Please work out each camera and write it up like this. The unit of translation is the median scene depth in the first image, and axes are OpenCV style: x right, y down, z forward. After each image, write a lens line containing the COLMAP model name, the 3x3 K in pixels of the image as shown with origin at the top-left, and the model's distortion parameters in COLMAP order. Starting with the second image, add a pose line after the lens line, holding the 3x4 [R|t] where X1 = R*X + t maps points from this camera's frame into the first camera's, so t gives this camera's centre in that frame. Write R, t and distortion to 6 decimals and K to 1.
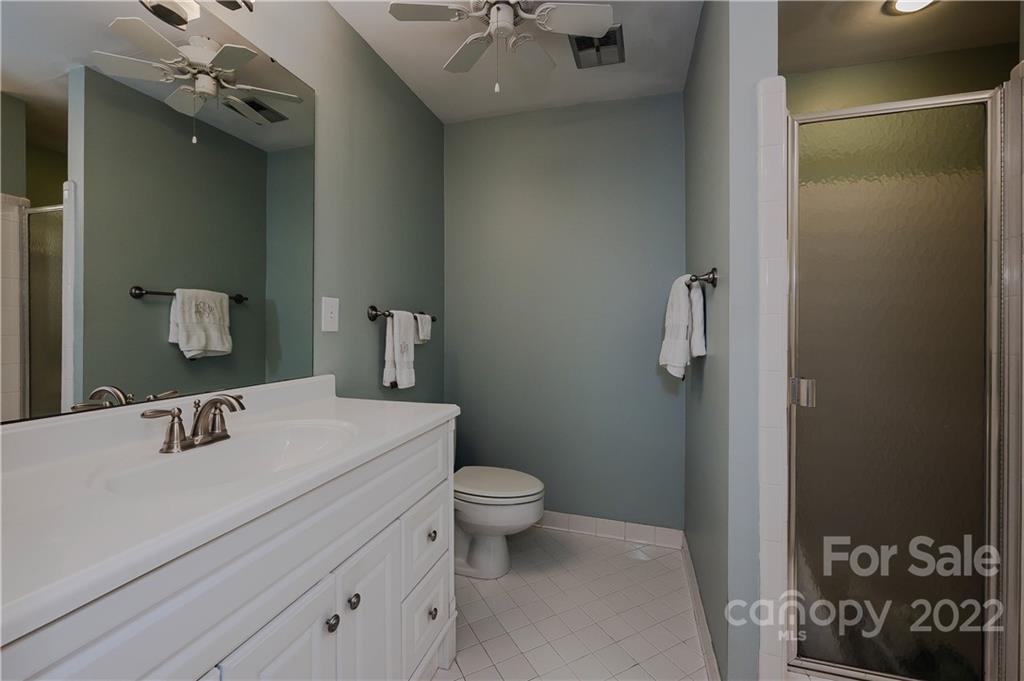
lens RADIAL K [[410.7, 0, 512.0], [0, 410.7, 329.8], [0, 0, 1]] dist [-0.001949, -0.000272]
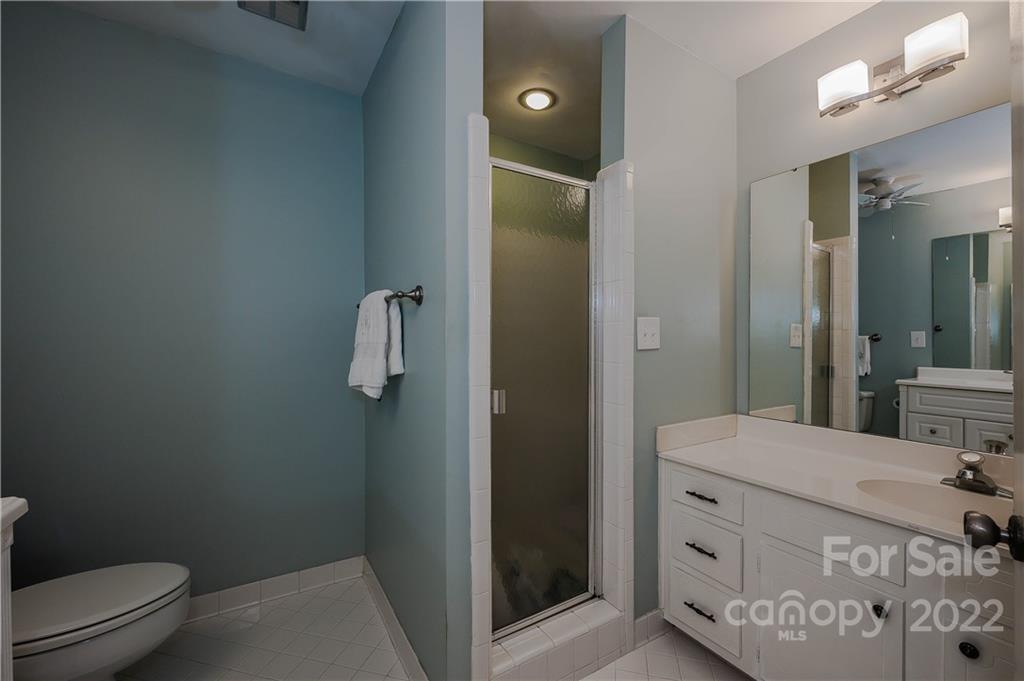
lens RADIAL K [[415.9, 0, 515.3], [0, 415.9, 345.9], [0, 0, 1]] dist [-0.008368, -0.000101]
pose [[0.675235, -0.014755, 0.737455, -0.080661], [0.011353, 0.999889, 0.009610, -0.010450], [-0.737515, 0.001883, 0.675328, 0.130069]]
